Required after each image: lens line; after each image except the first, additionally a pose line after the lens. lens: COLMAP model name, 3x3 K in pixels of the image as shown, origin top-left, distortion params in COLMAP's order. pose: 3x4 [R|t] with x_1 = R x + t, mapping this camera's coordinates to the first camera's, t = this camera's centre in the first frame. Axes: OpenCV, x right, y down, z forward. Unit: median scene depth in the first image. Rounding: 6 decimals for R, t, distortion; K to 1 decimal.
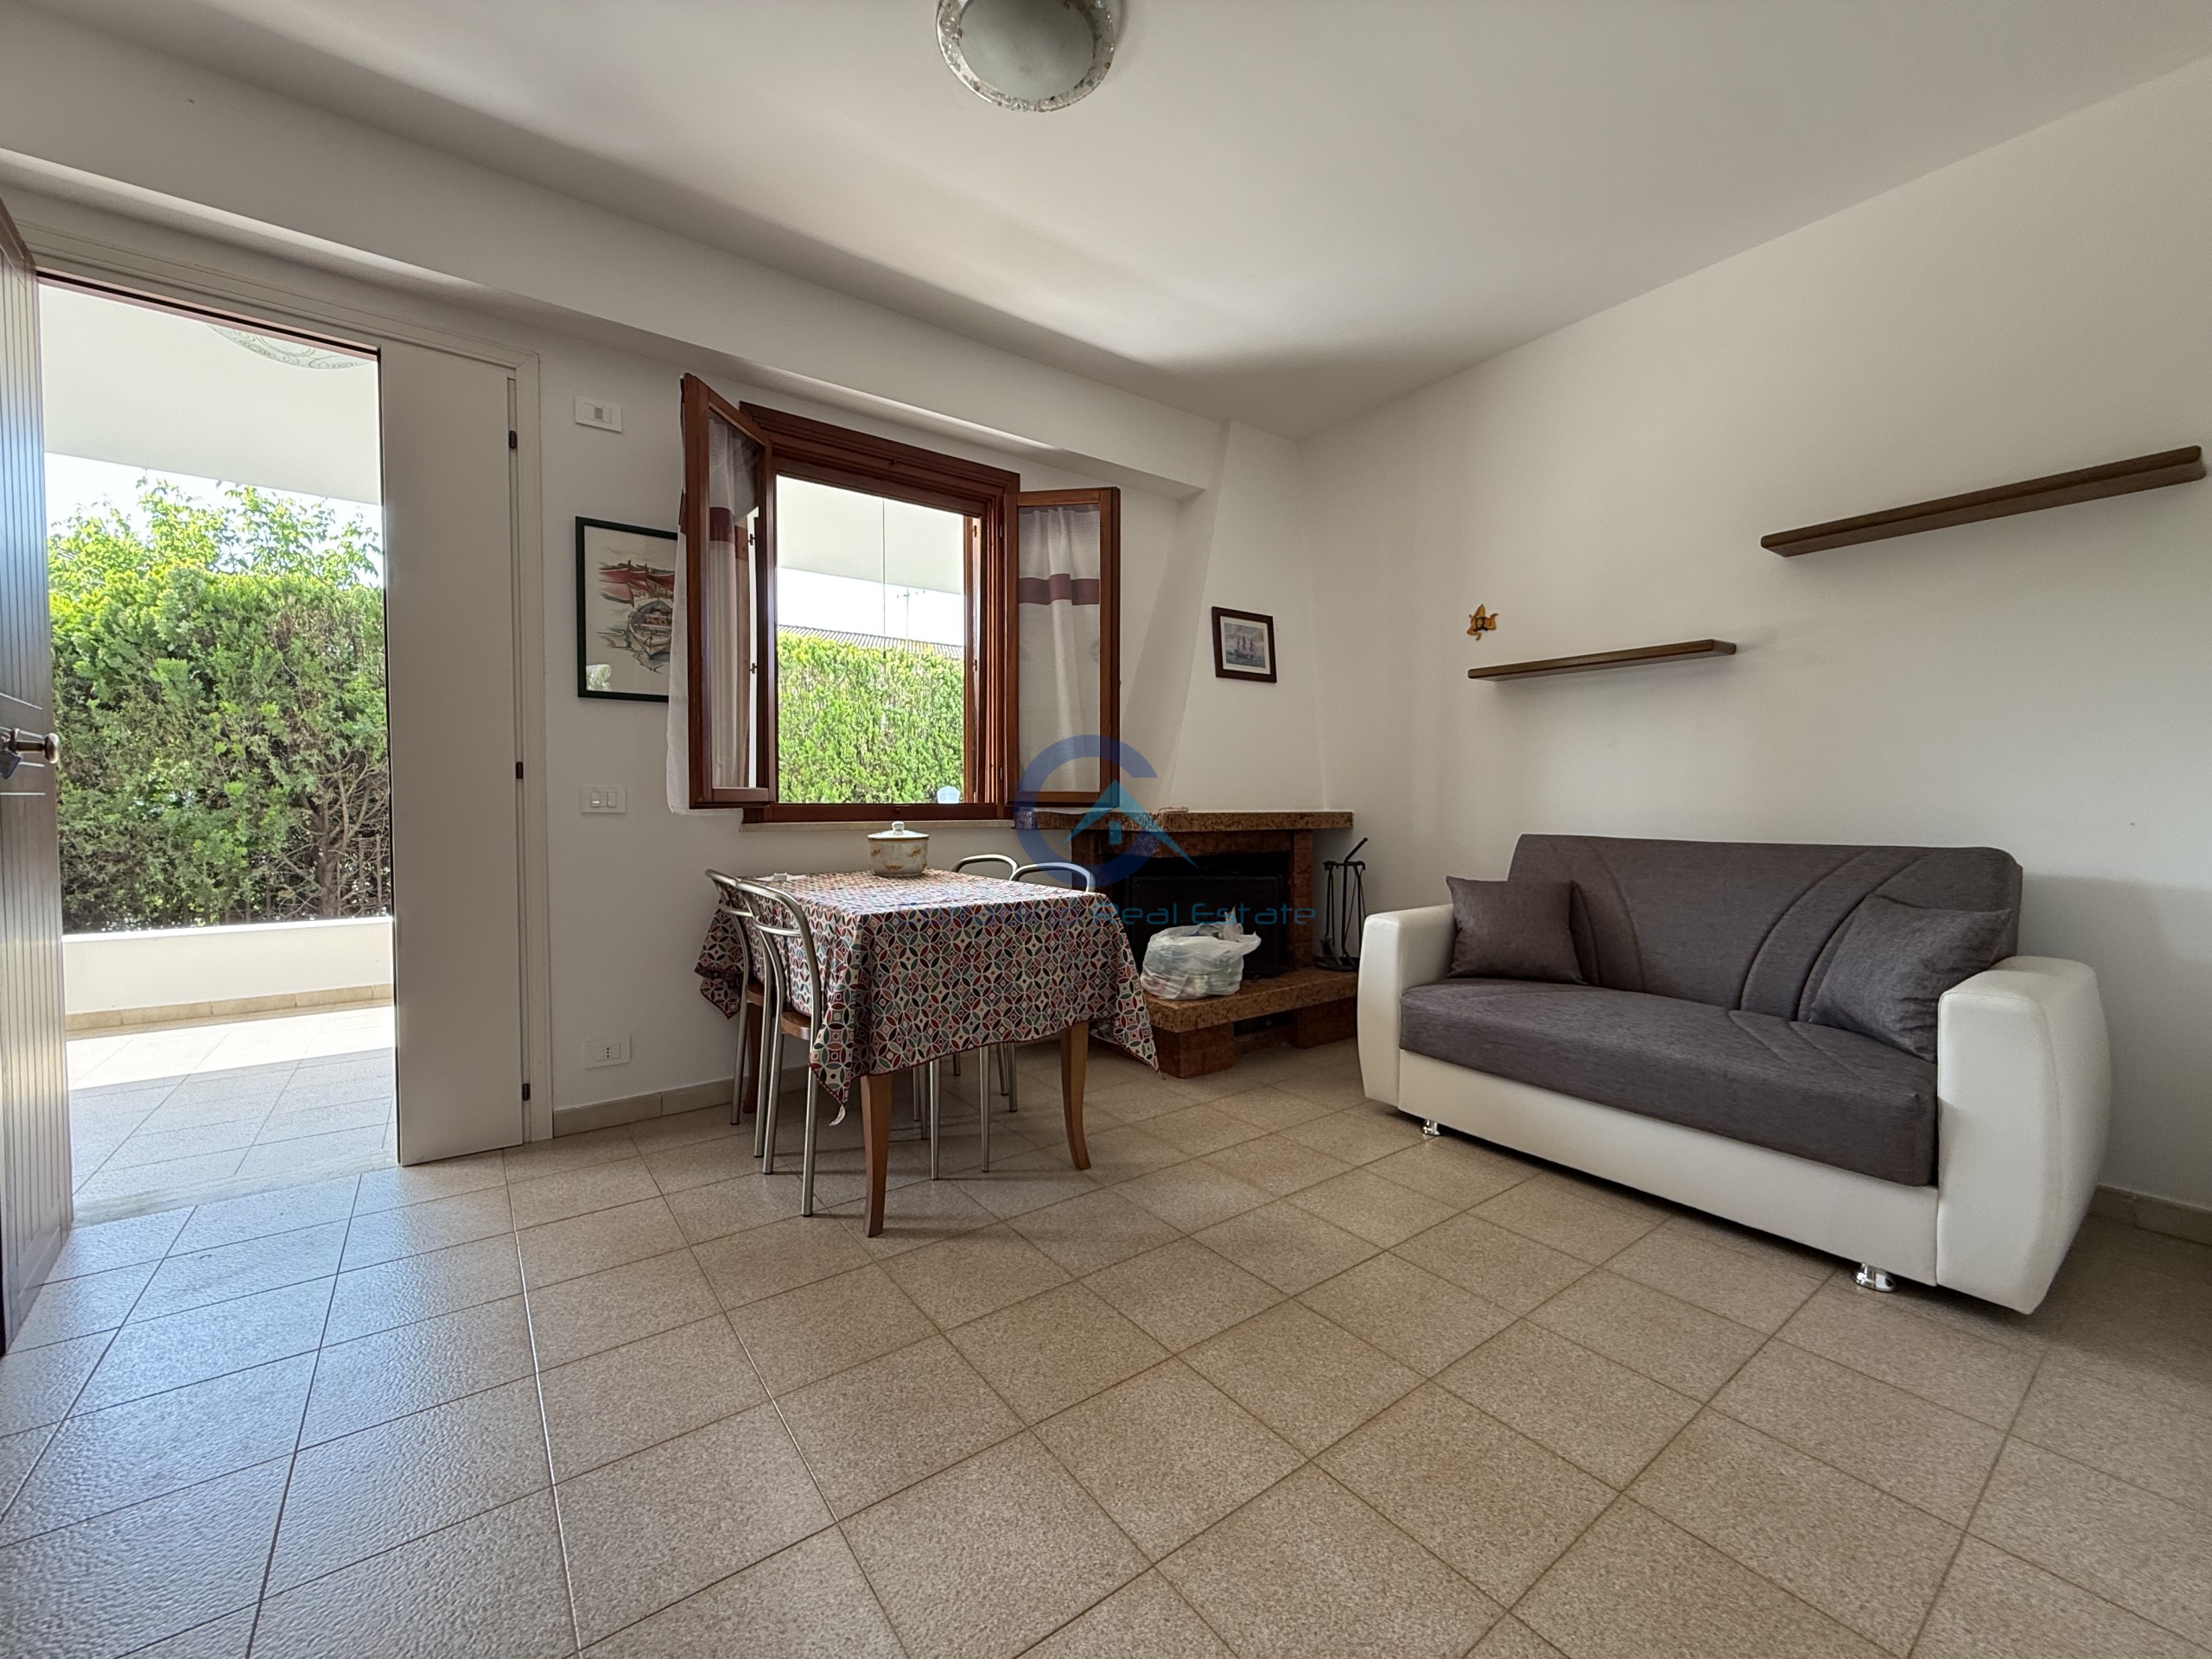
lens RADIAL K [[881.5, 0, 1107.0], [0, 881.5, 828.3], [0, 0, 1]] dist [0.000121, -0.000112]
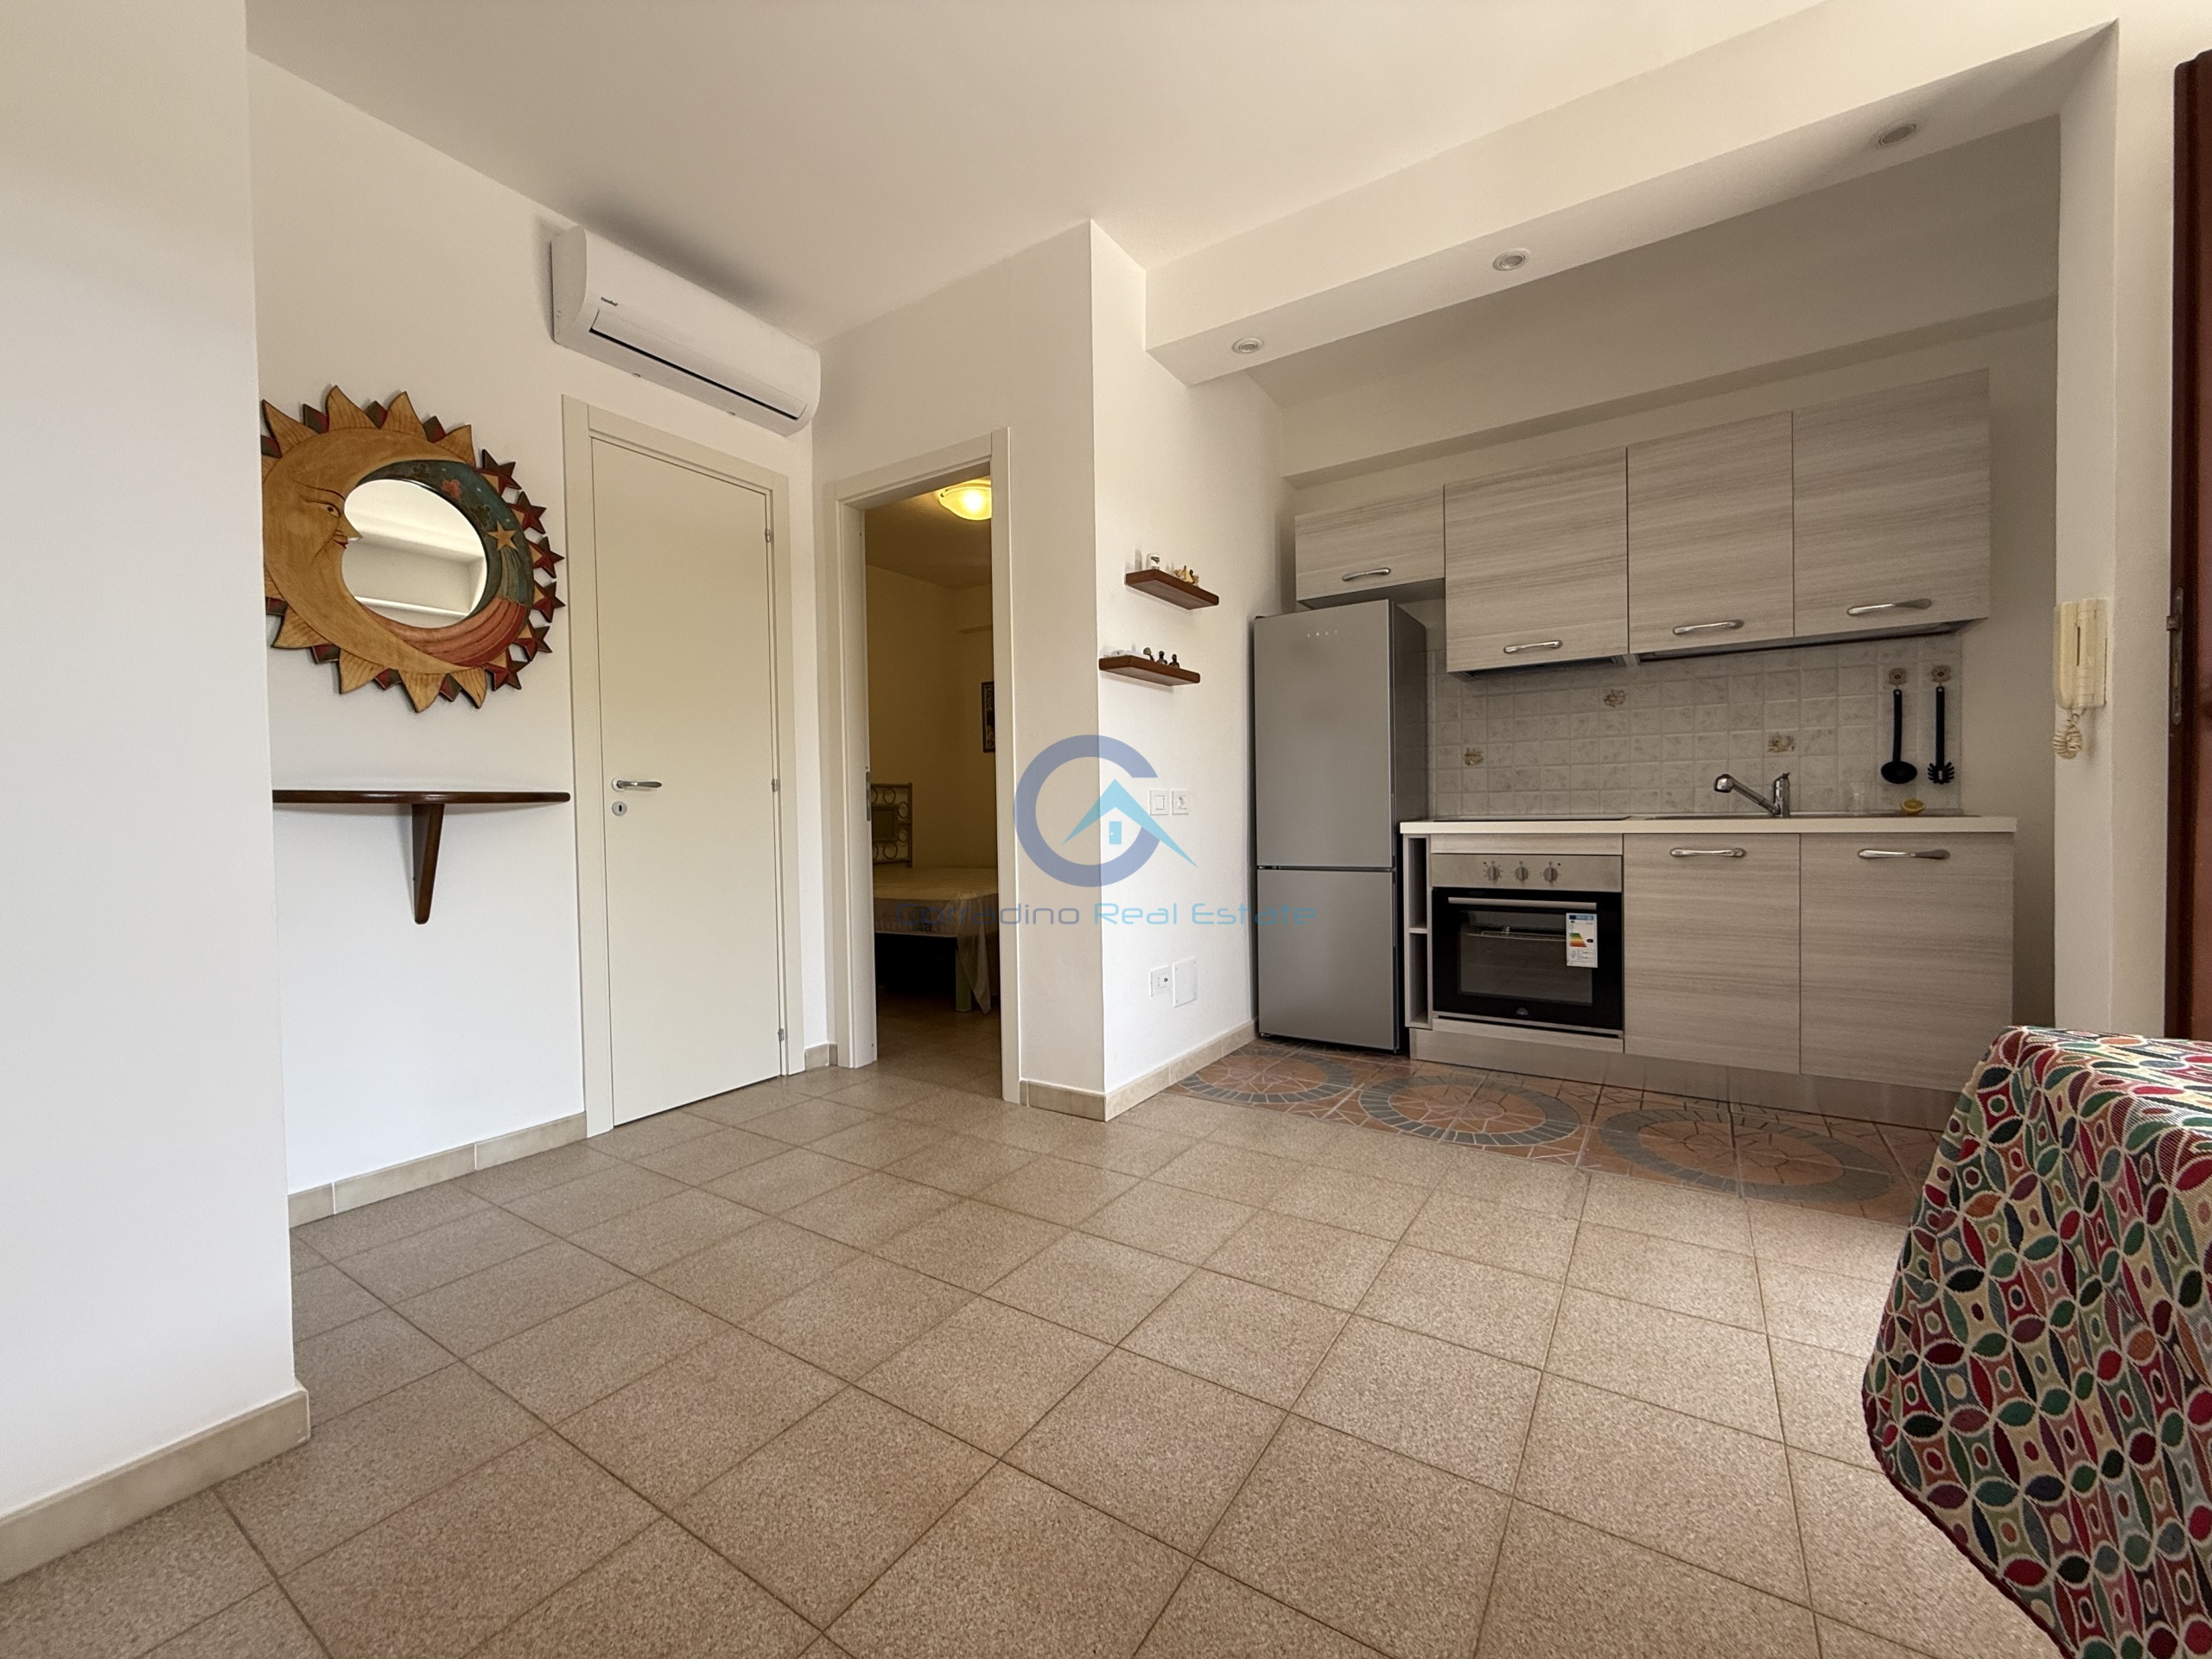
lens RADIAL K [[881.5, 0, 1098.8], [0, 881.5, 830.9], [0, 0, 1]] dist [0.000121, -0.000112]
pose [[-0.940411, 0.022283, -0.339309, 0.141914], [0.004304, 0.998551, 0.053649, 0.001592], [0.340013, 0.048992, -0.939144, 0.992636]]
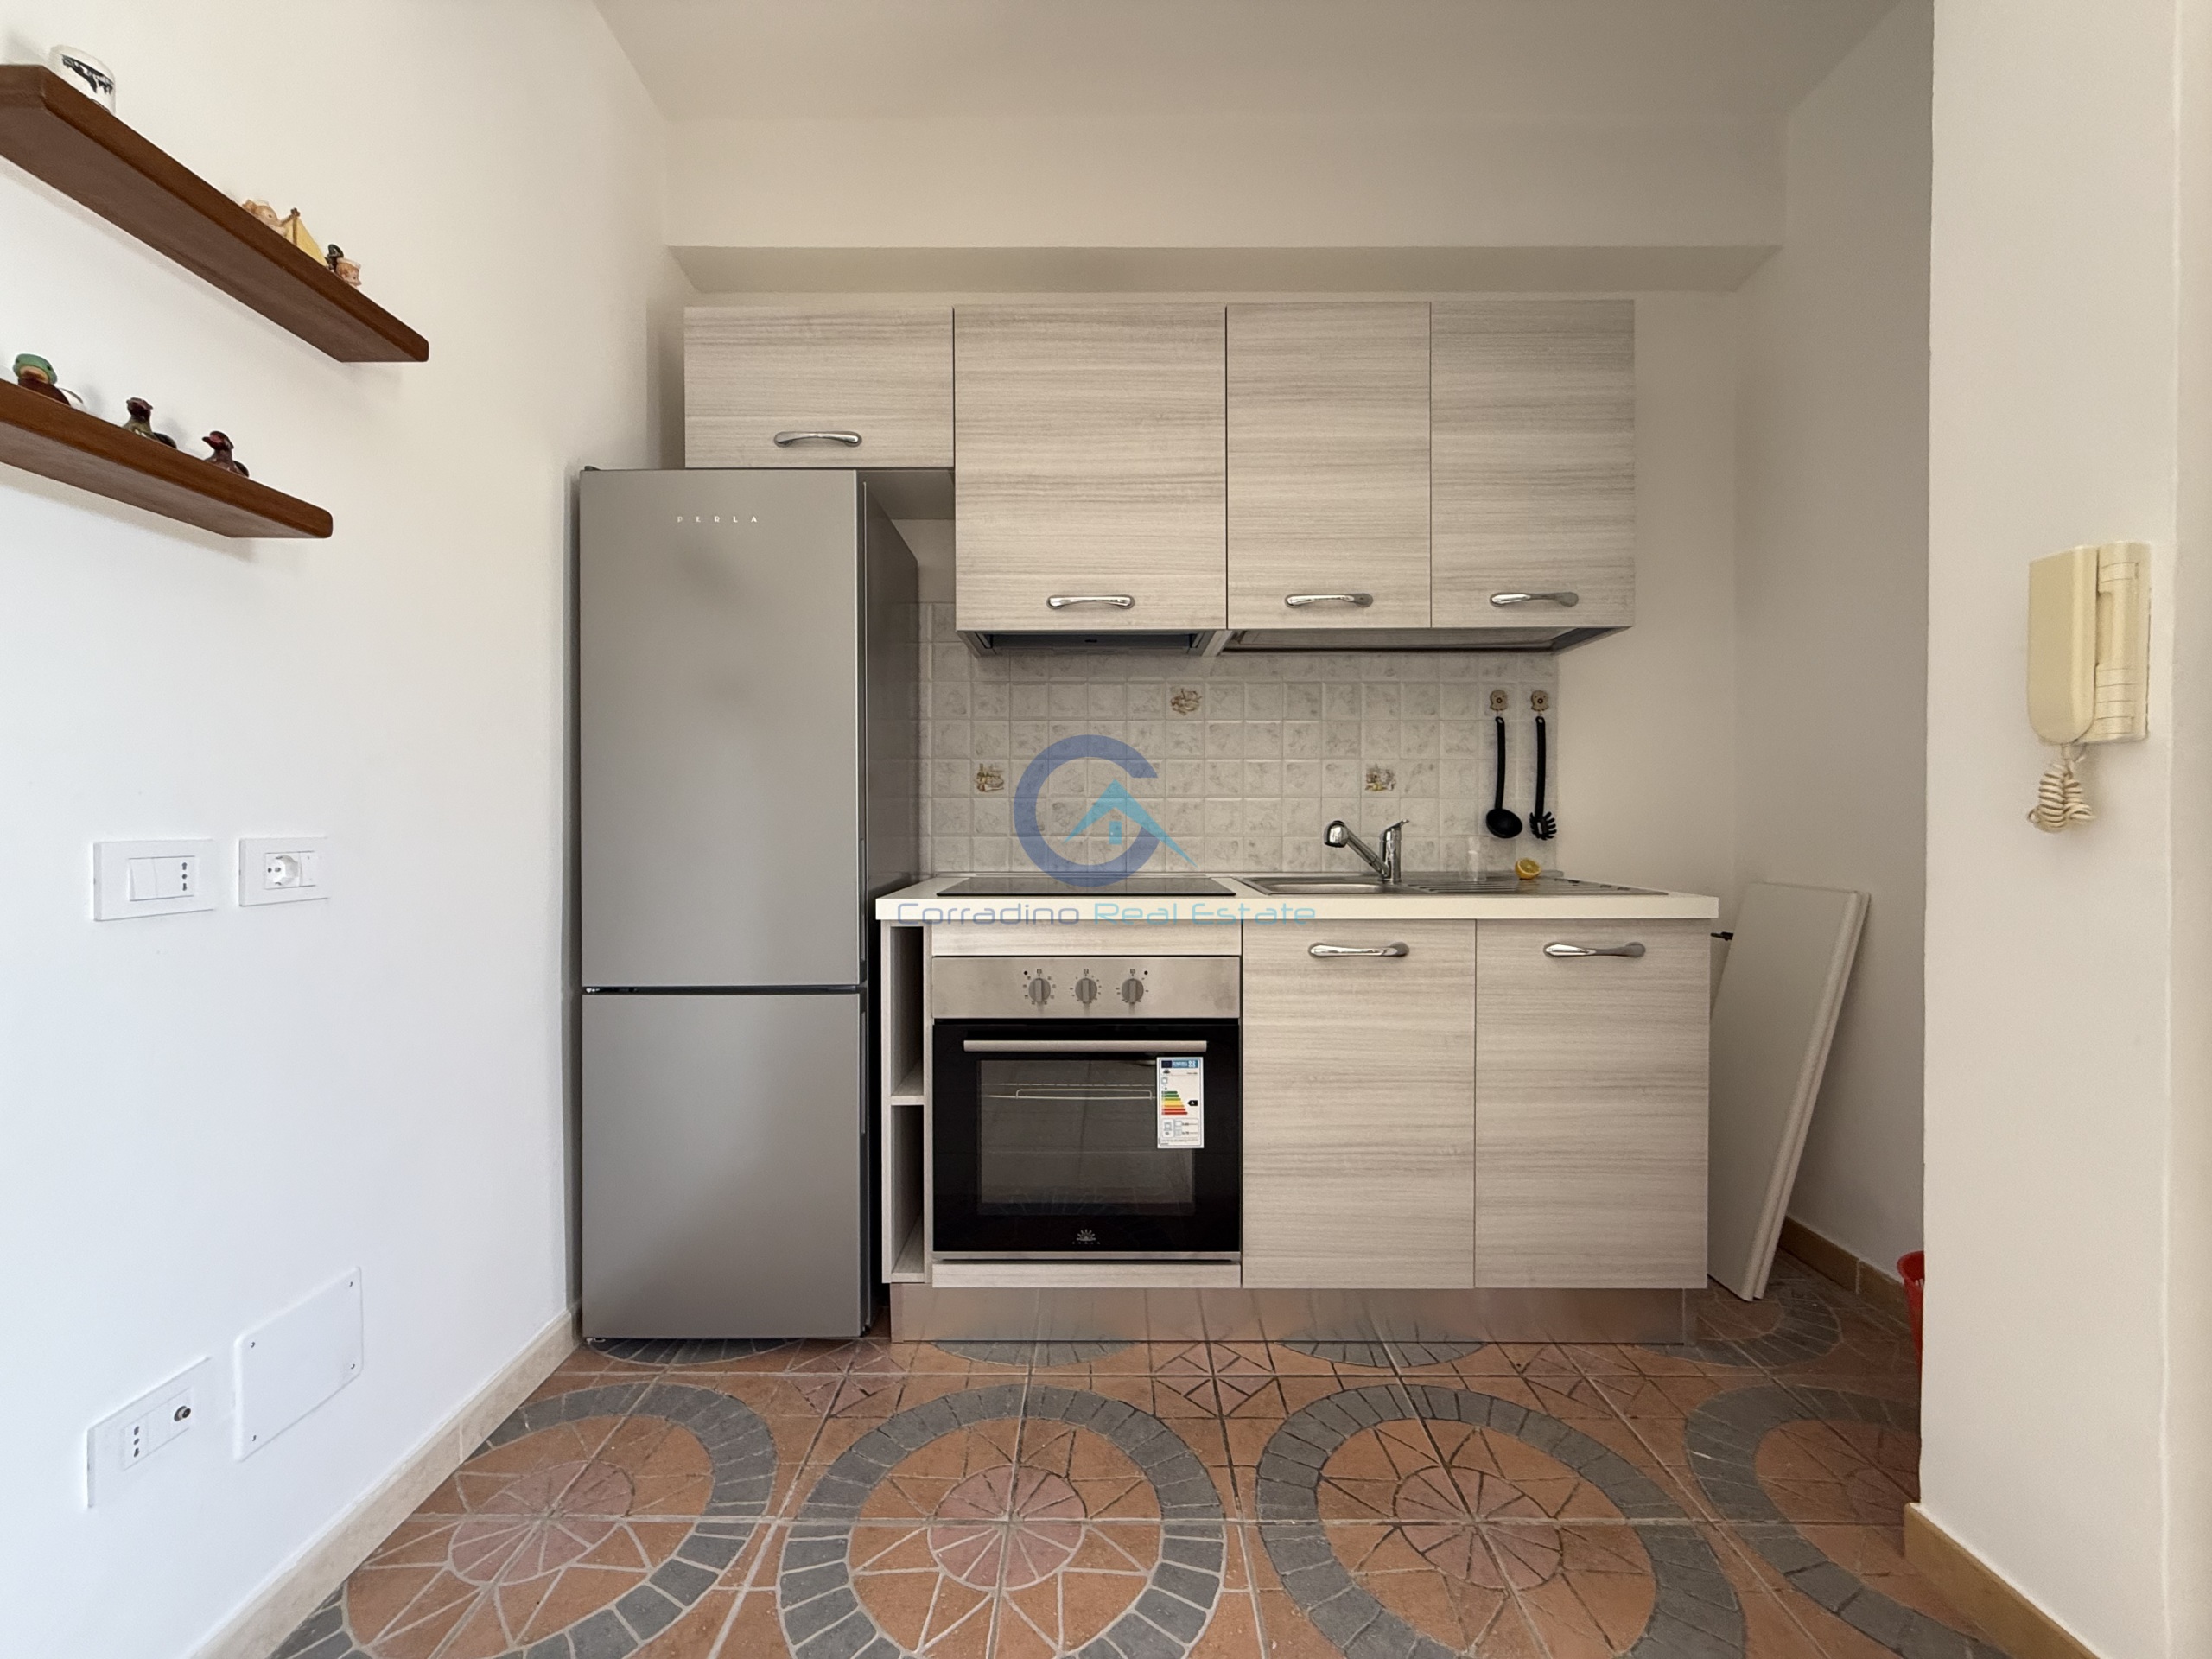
lens RADIAL K [[881.5, 0, 1098.4], [0, 881.5, 829.4], [0, 0, 1]] dist [0.000121, -0.000112]
pose [[-0.597826, 0.005077, -0.801610, -0.288150], [-0.028146, 0.999230, 0.027320, -0.015975], [0.801132, 0.038895, -0.597223, 0.447437]]
